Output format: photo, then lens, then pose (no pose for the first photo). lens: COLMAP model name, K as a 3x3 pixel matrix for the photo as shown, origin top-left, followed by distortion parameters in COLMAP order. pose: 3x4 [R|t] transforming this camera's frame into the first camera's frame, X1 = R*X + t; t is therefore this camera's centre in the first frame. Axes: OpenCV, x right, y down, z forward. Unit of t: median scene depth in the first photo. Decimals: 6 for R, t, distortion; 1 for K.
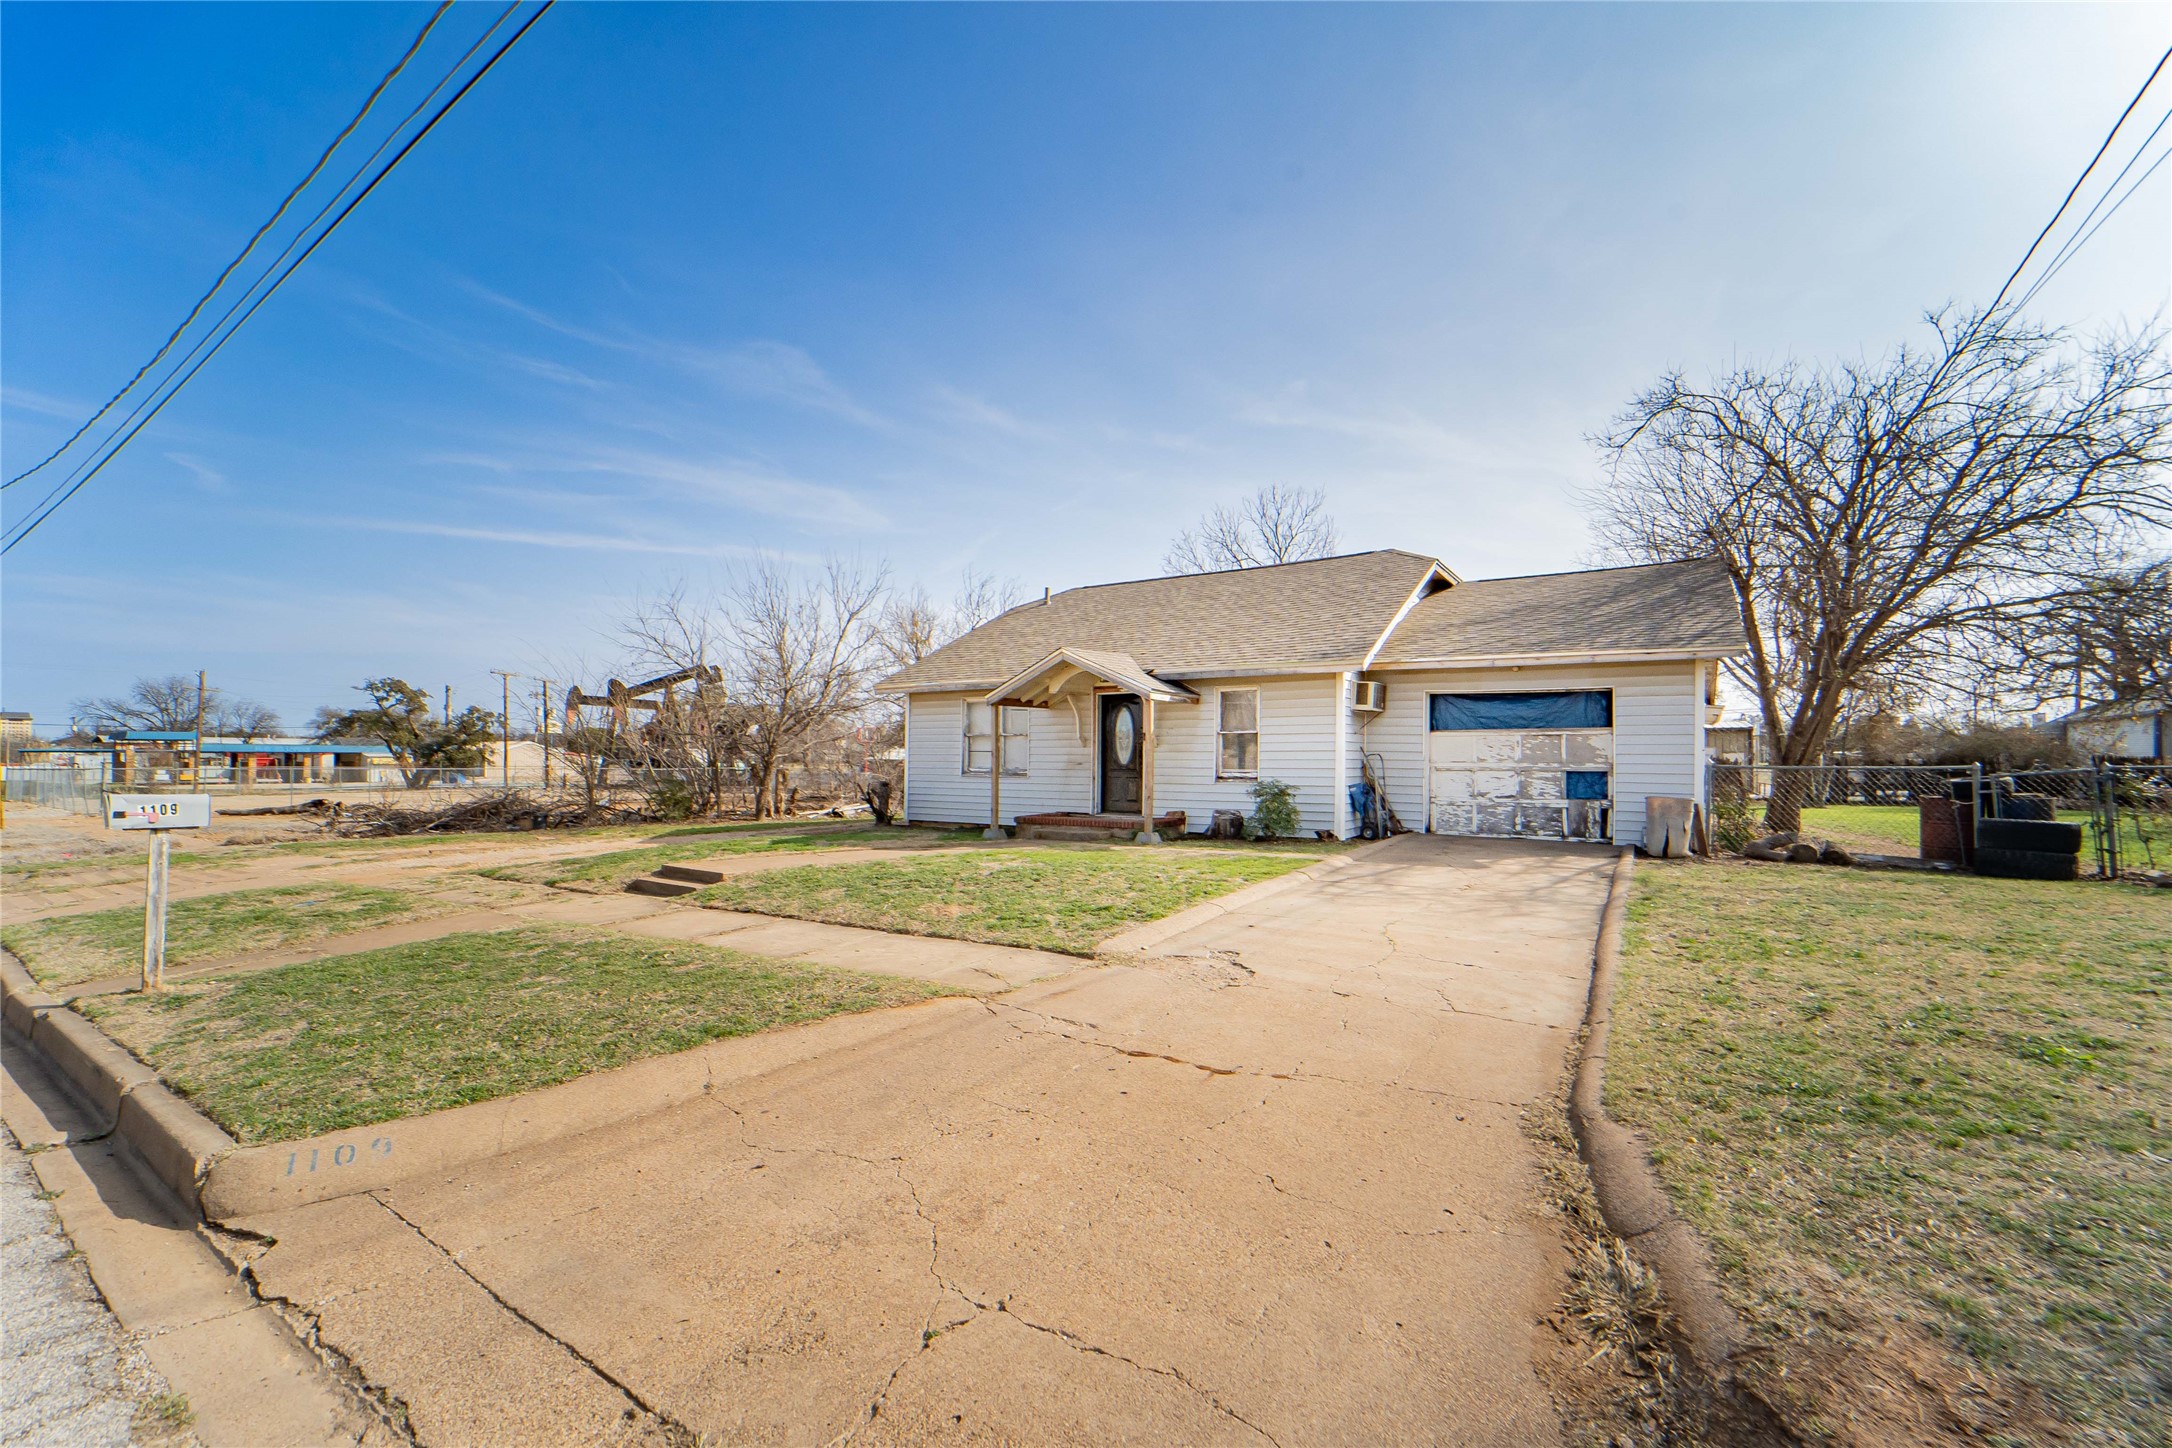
lens RADIAL K [[872.2, 0, 1106.0], [0, 872.2, 731.5], [0, 0, 1]] dist [-0.019599, -0.000015]
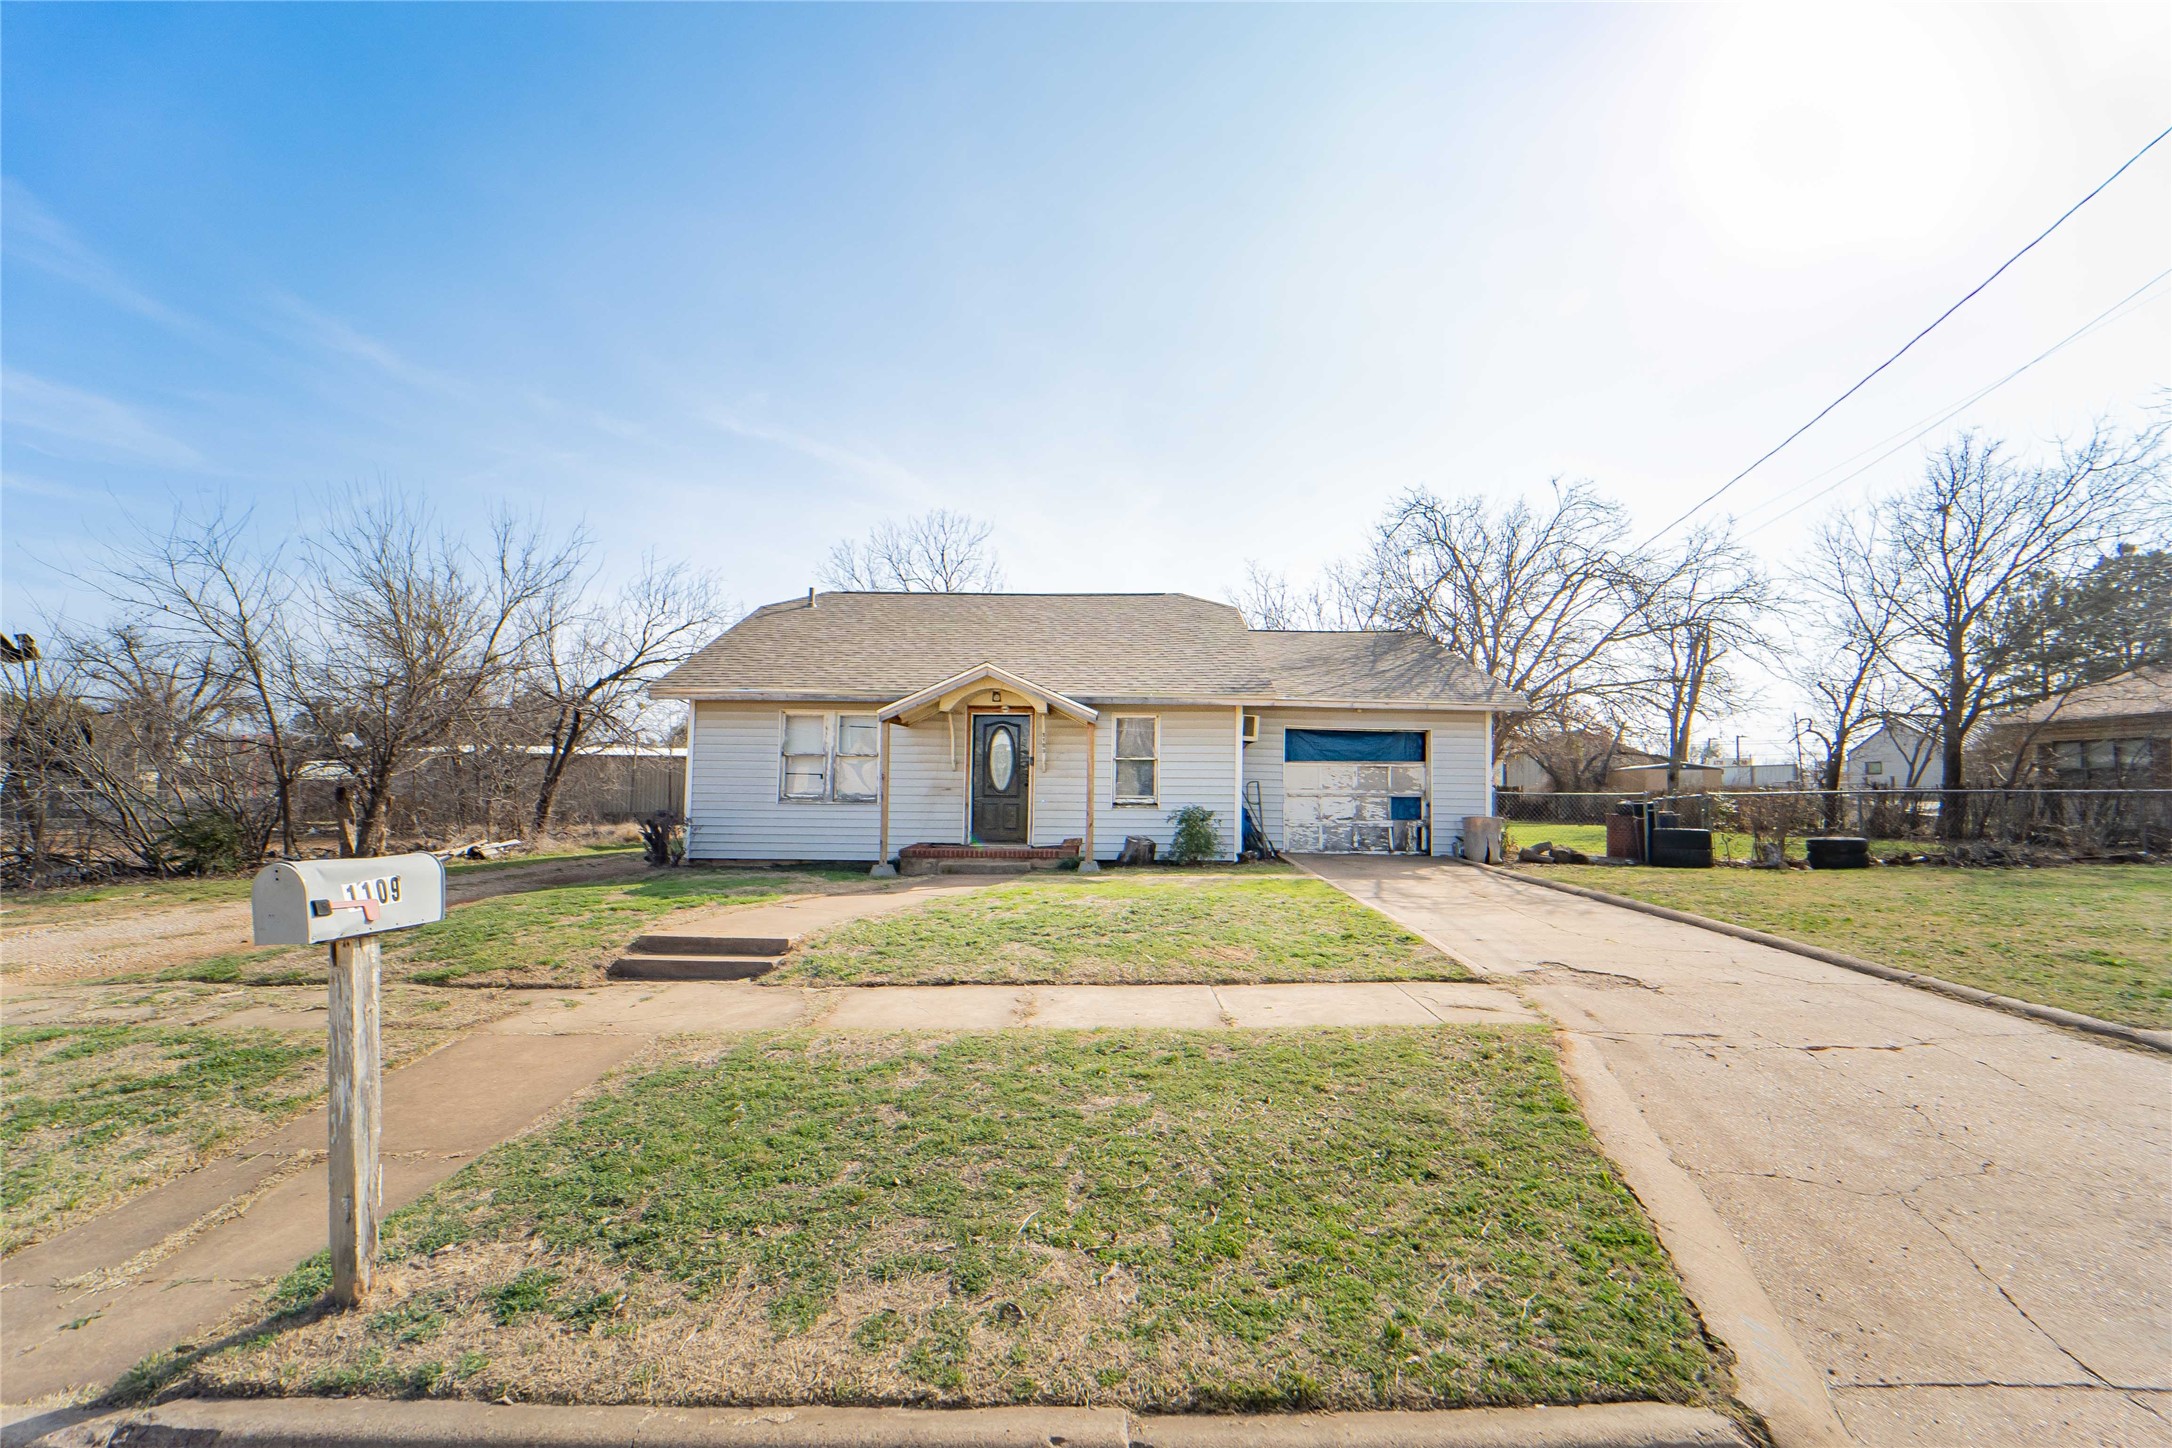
lens RADIAL K [[867.8, 0, 1088.6], [0, 867.8, 741.8], [0, 0, 1]] dist [-0.021534, 0.000062]
pose [[0.851869, 0.031518, 0.522806, -0.441660], [-0.022767, 0.999473, -0.023158, 0.005984], [-0.523260, 0.007825, 0.852137, 0.176928]]
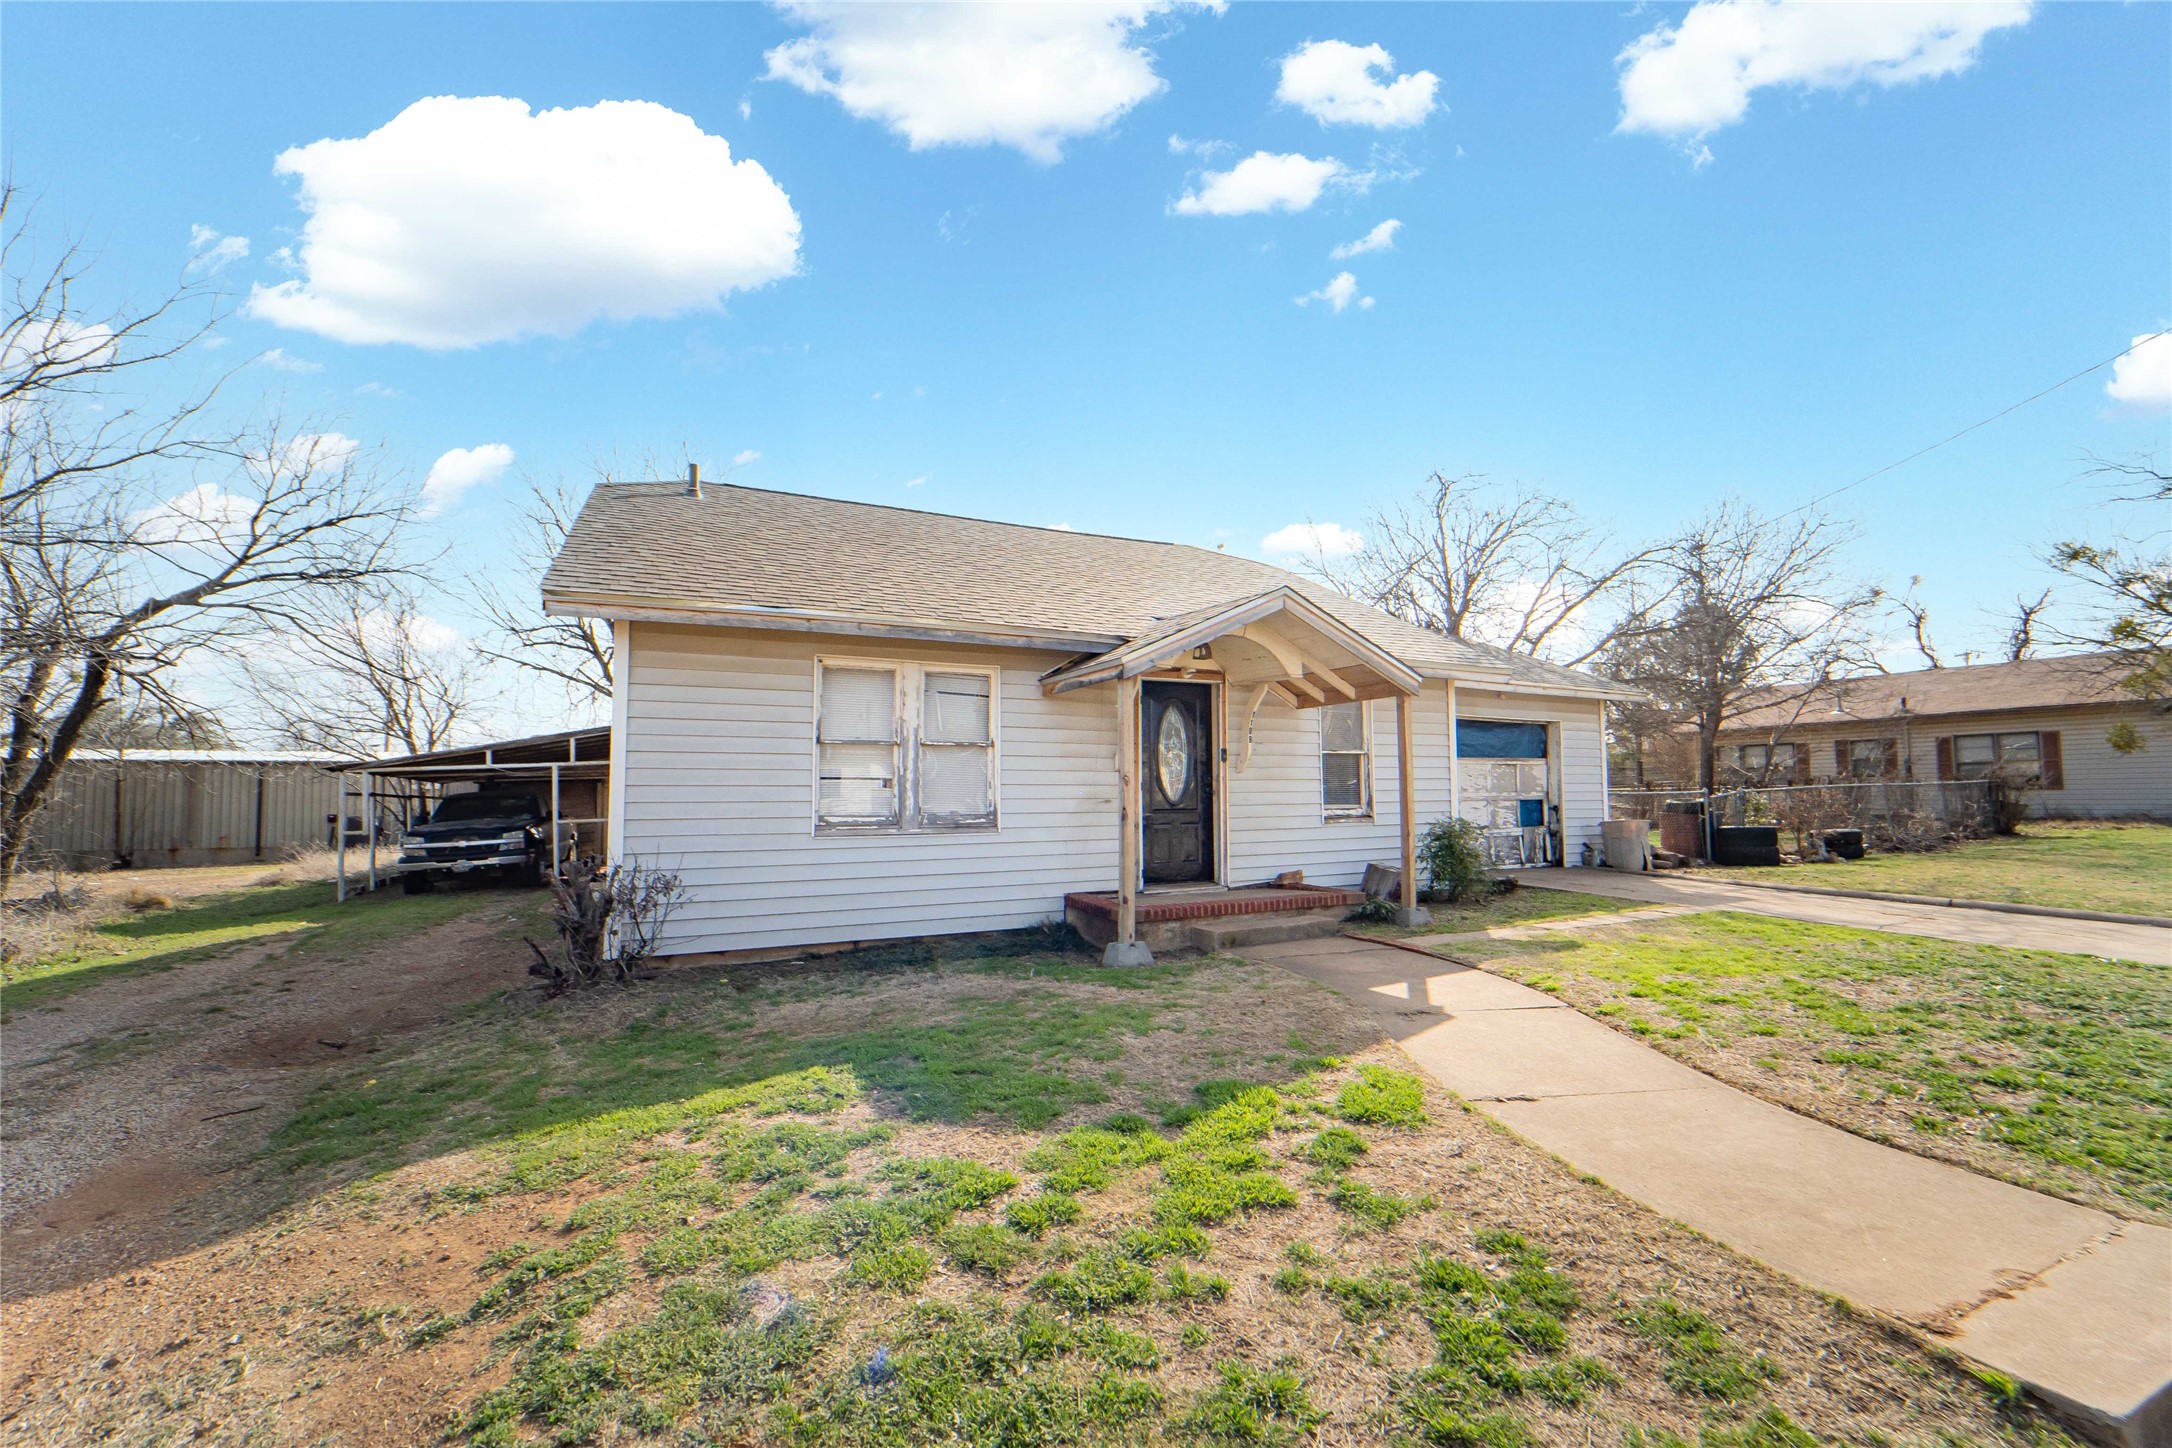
lens RADIAL K [[878.2, 0, 1086.9], [0, 878.2, 745.4], [0, 0, 1]] dist [-0.023530, -0.000115]
pose [[0.531503, 0.039997, 0.846112, -0.587678], [-0.015971, 0.999180, -0.037200, 0.026190], [-0.846906, 0.006259, 0.531706, 0.834145]]
